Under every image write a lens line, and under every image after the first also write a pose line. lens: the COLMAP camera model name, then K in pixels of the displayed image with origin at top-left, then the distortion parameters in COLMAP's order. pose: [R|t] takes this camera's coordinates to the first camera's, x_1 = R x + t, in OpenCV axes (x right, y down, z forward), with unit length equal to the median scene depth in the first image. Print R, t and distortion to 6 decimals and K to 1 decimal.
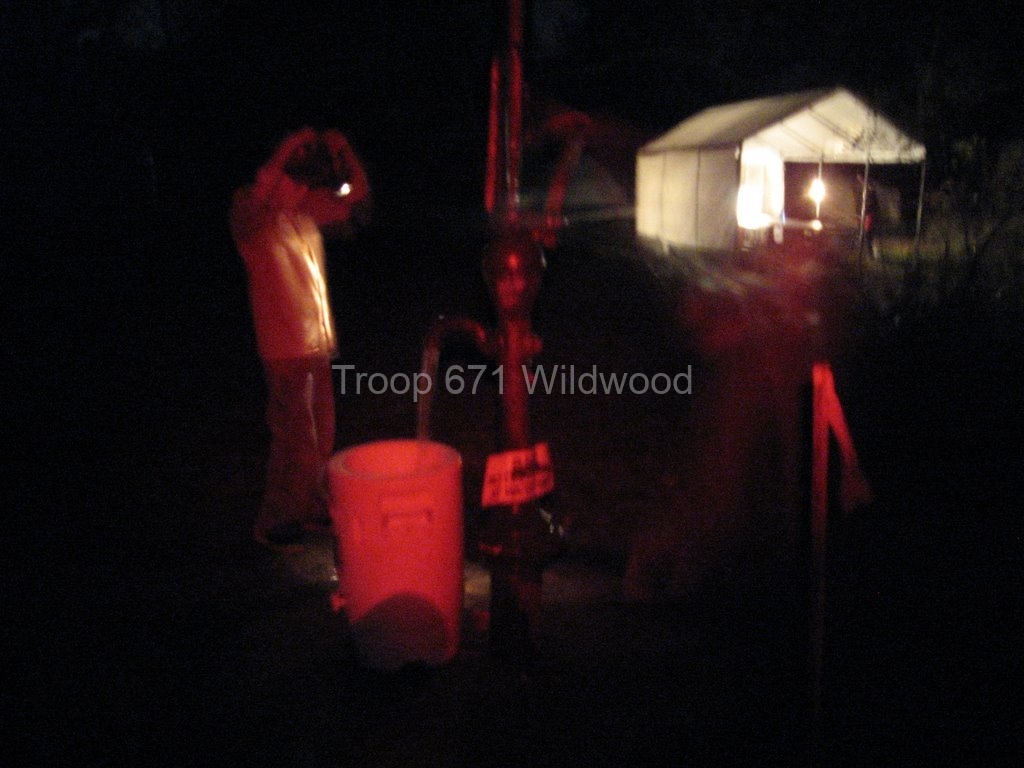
lens RADIAL K [[1035.3, 0, 508.7], [0, 1035.3, 382.7], [0, 0, 1]] dist [-0.094918, 0.000000]
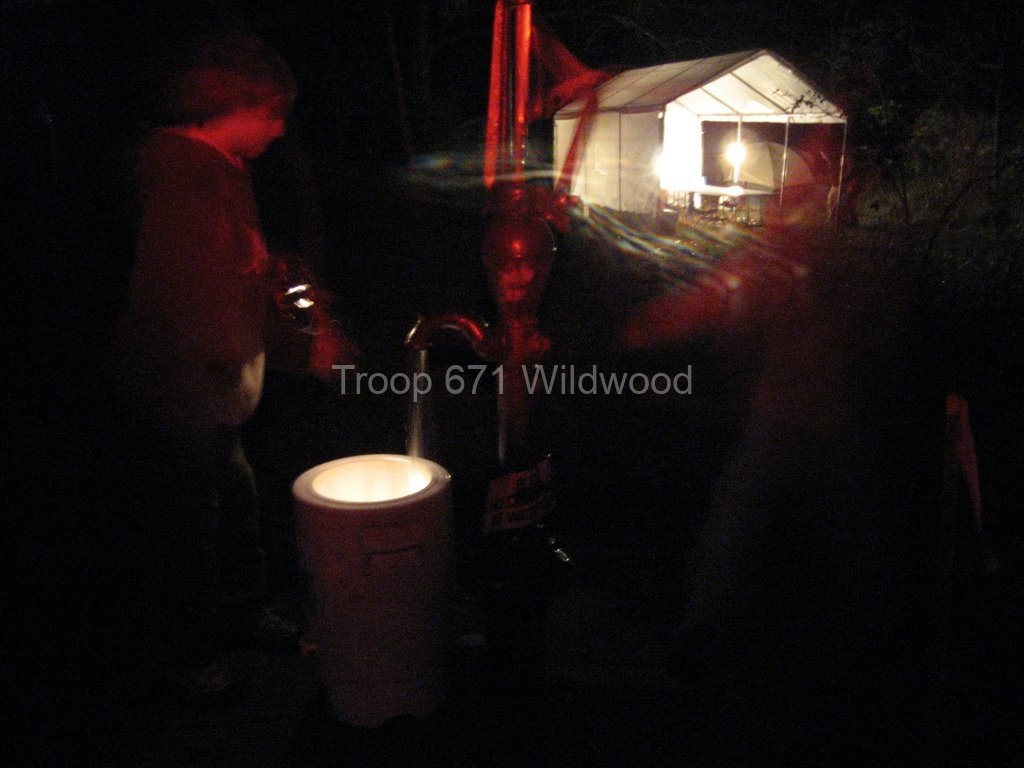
lens RADIAL K [[1035.3, 0, 513.2], [0, 1035.3, 375.1], [0, 0, 1]] dist [-0.094918, 0.000000]
pose [[0.995729, -0.011798, 0.091571, -0.072128], [0.009047, 0.999497, 0.030403, -0.036472], [-0.091883, -0.029445, 0.995334, 0.149583]]
